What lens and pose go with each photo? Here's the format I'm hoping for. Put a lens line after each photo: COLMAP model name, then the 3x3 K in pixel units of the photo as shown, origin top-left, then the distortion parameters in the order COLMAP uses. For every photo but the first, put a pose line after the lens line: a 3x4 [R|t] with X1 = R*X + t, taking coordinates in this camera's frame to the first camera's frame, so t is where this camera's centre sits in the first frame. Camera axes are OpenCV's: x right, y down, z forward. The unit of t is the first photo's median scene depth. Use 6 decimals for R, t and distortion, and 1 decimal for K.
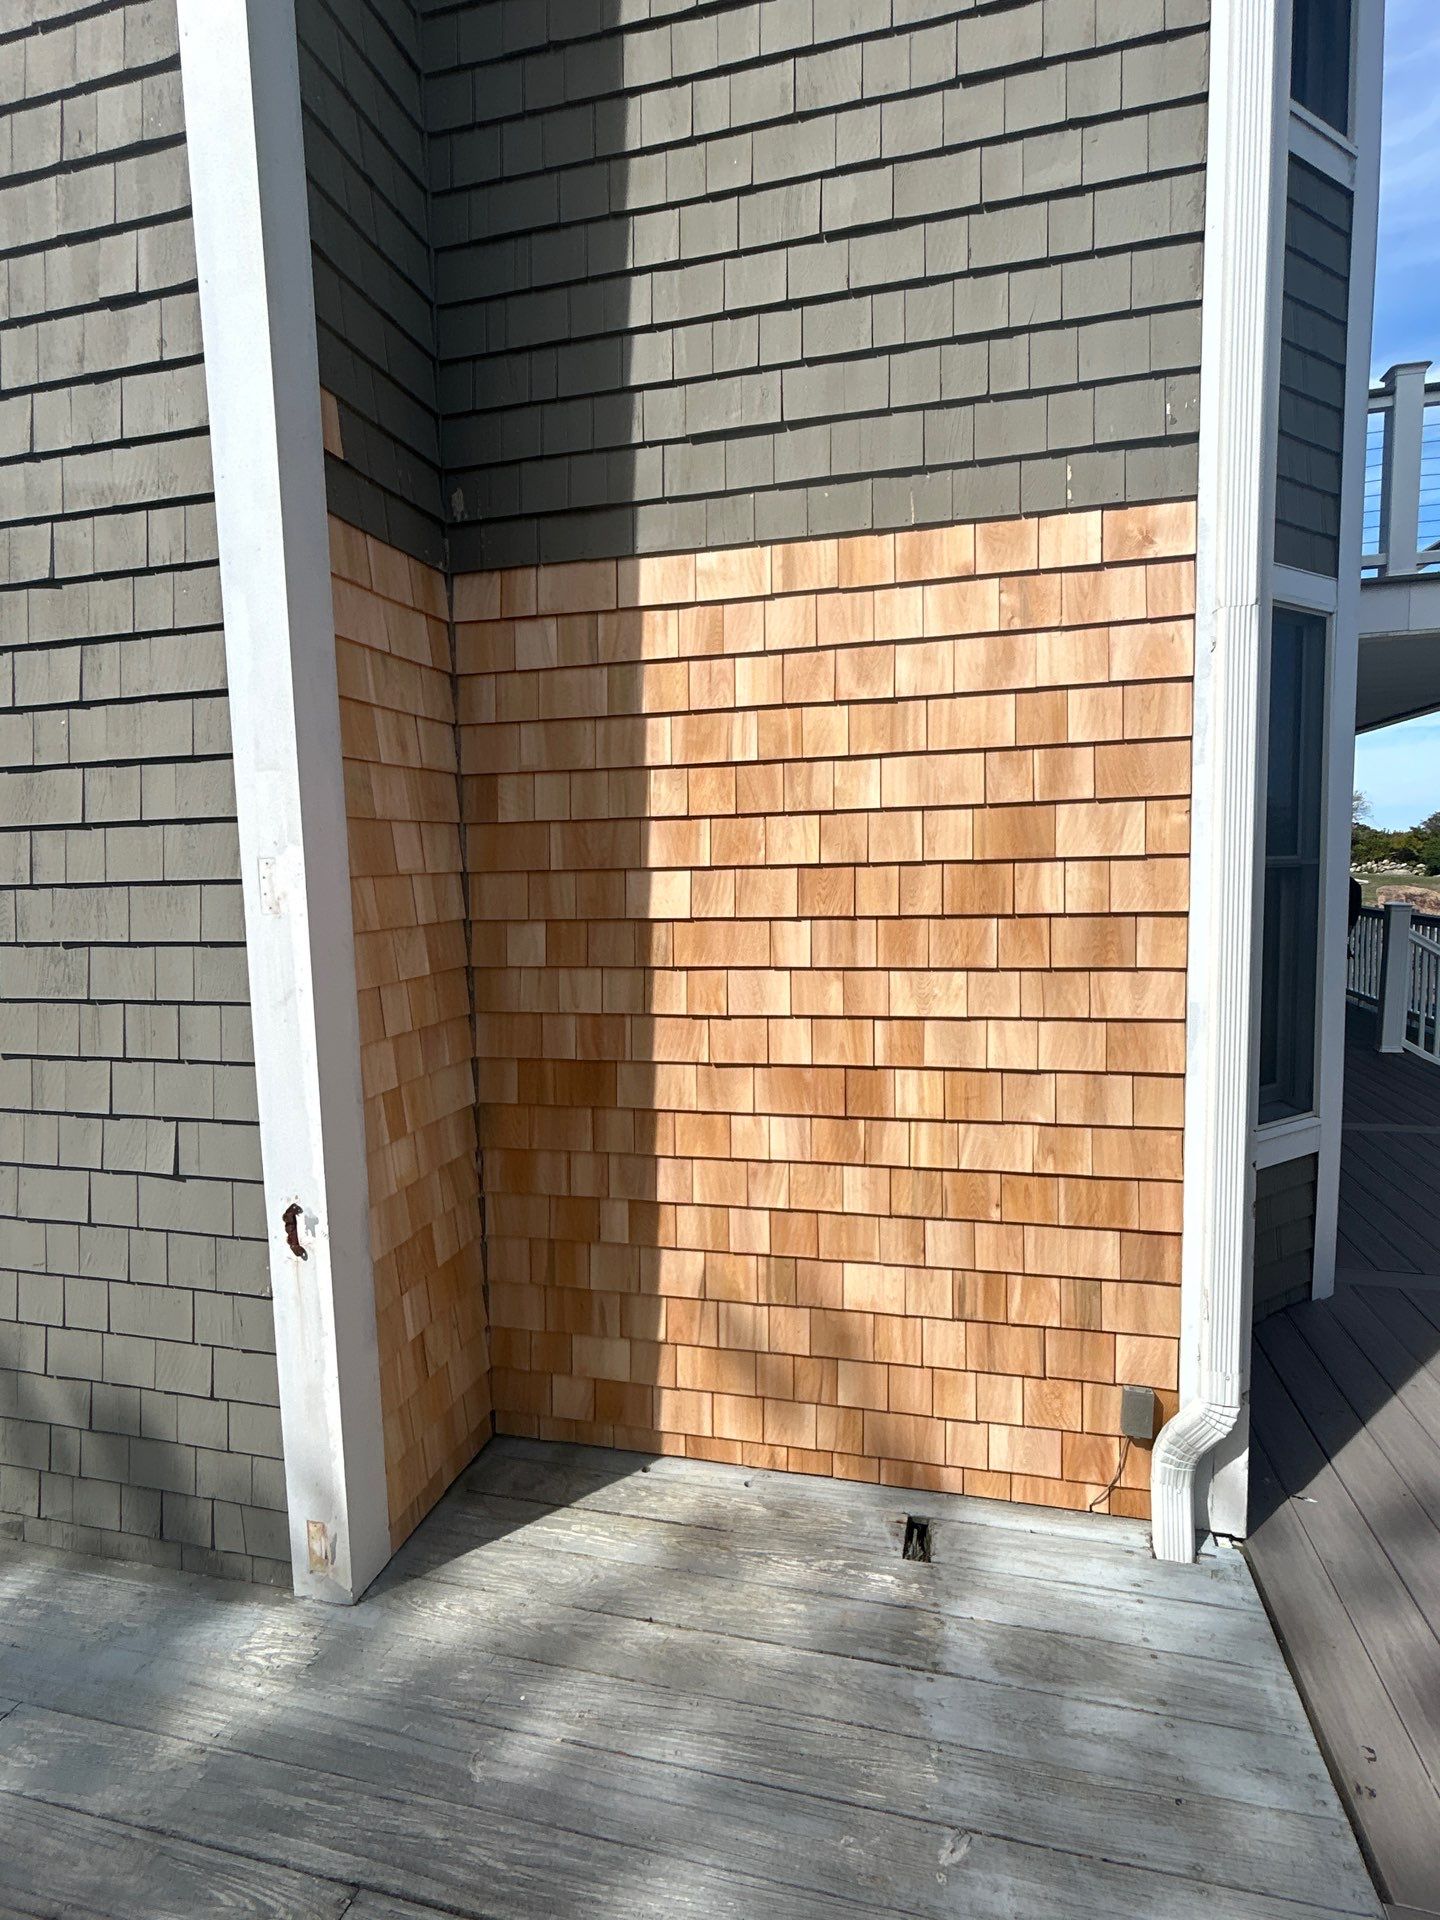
lens RADIAL K [[986.0, 0, 717.6], [0, 986.0, 957.8], [0, 0, 1]] dist [-0.003270, 0.000071]
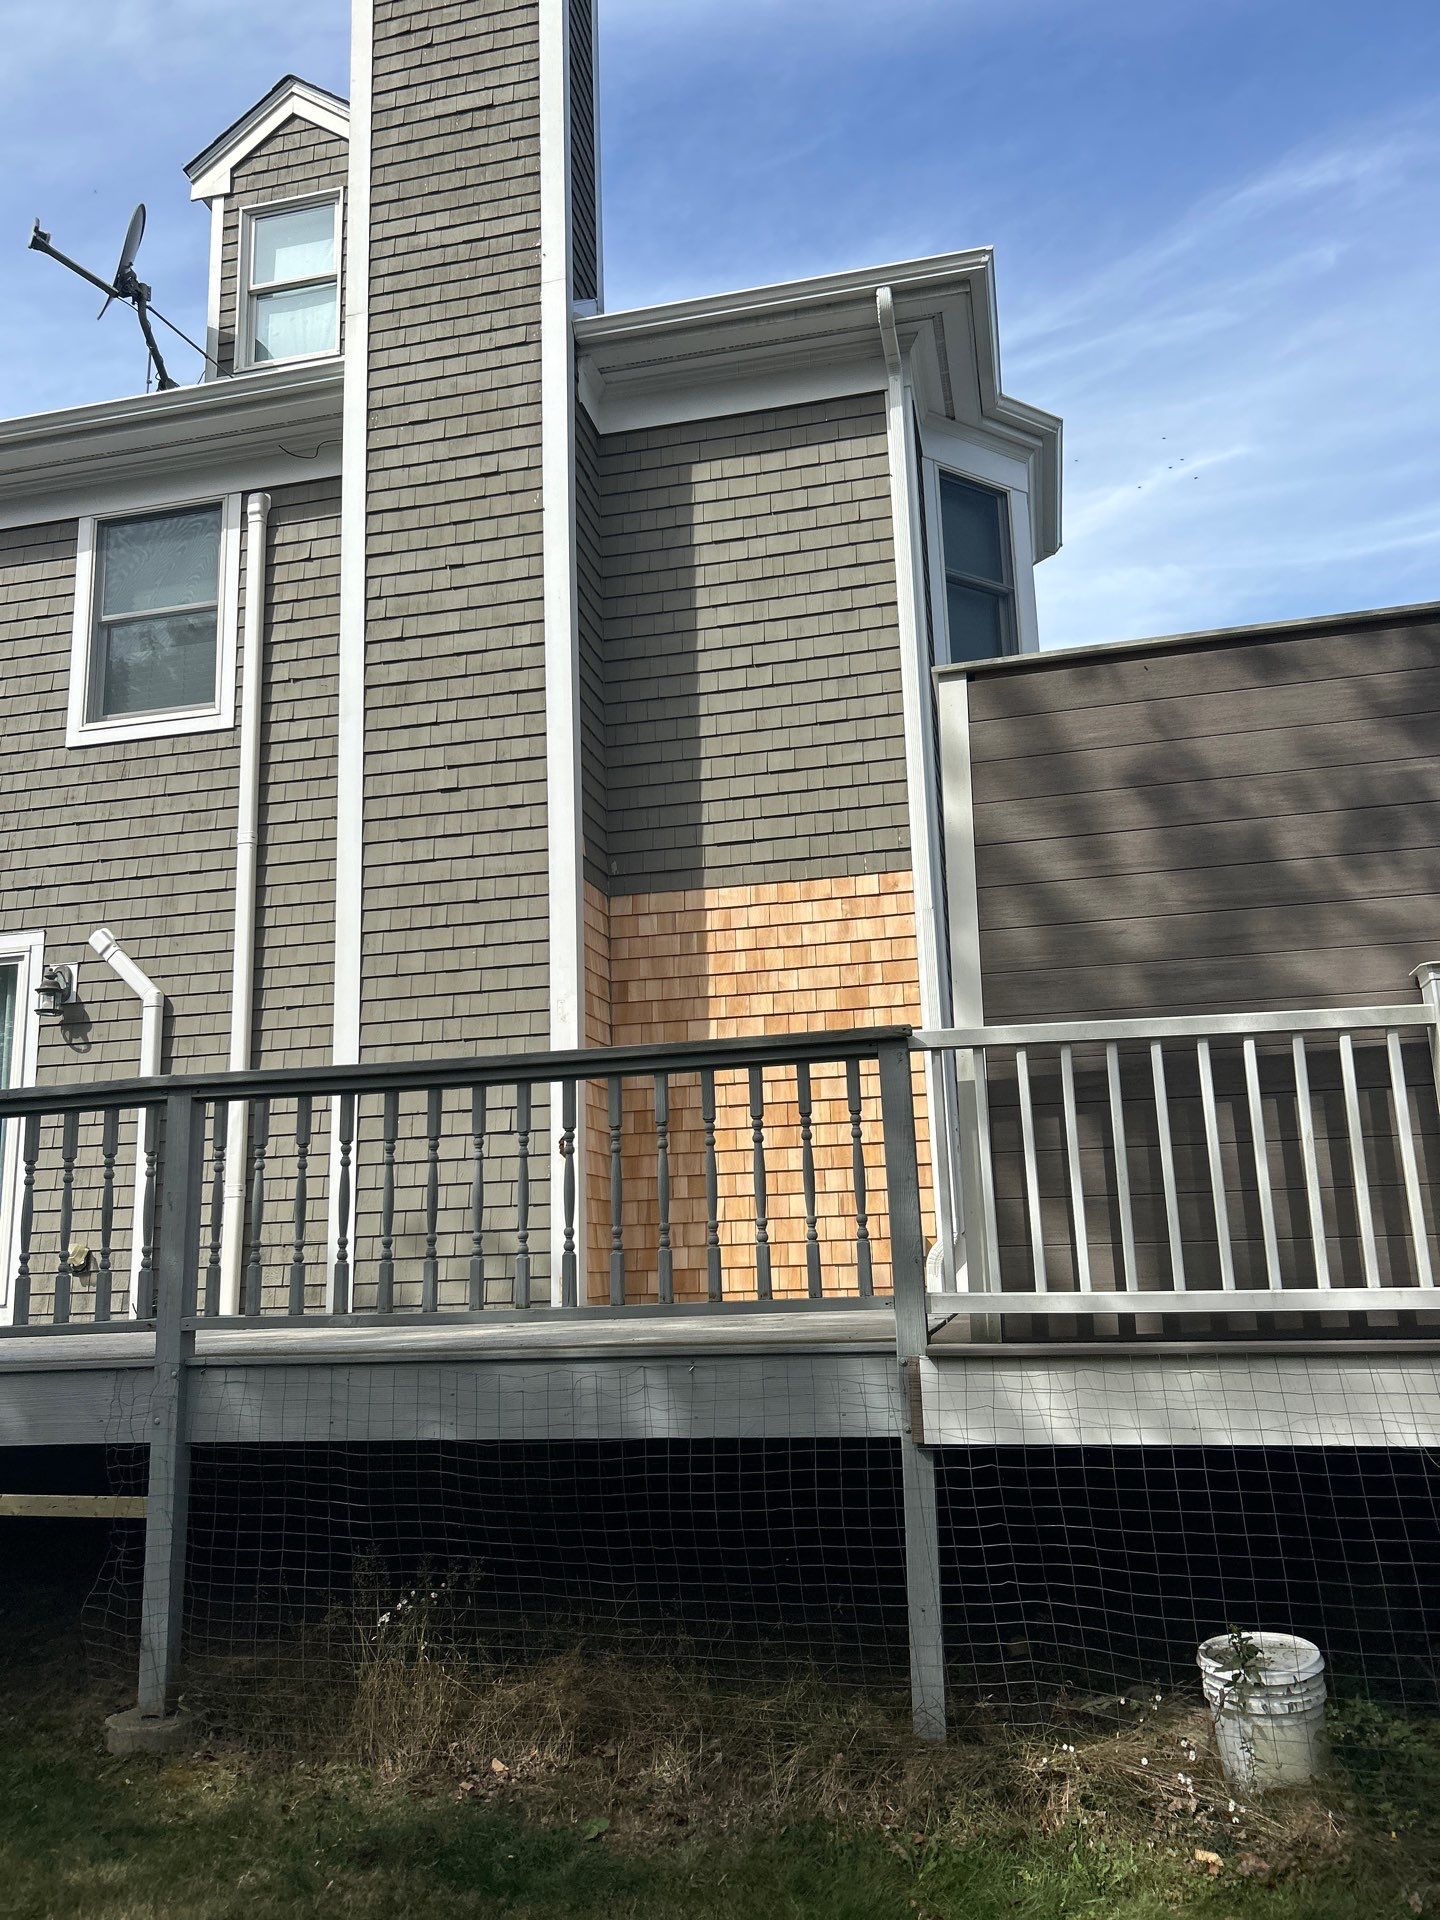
lens RADIAL K [[1307.8, 0, 724.7], [0, 1307.8, 957.0], [0, 0, 1]] dist [-0.002002, -0.000233]
pose [[0.999487, -0.001939, 0.031960, -0.116876], [0.011272, 0.955581, -0.294512, 0.731451], [-0.029970, 0.294721, 0.955113, -2.121940]]
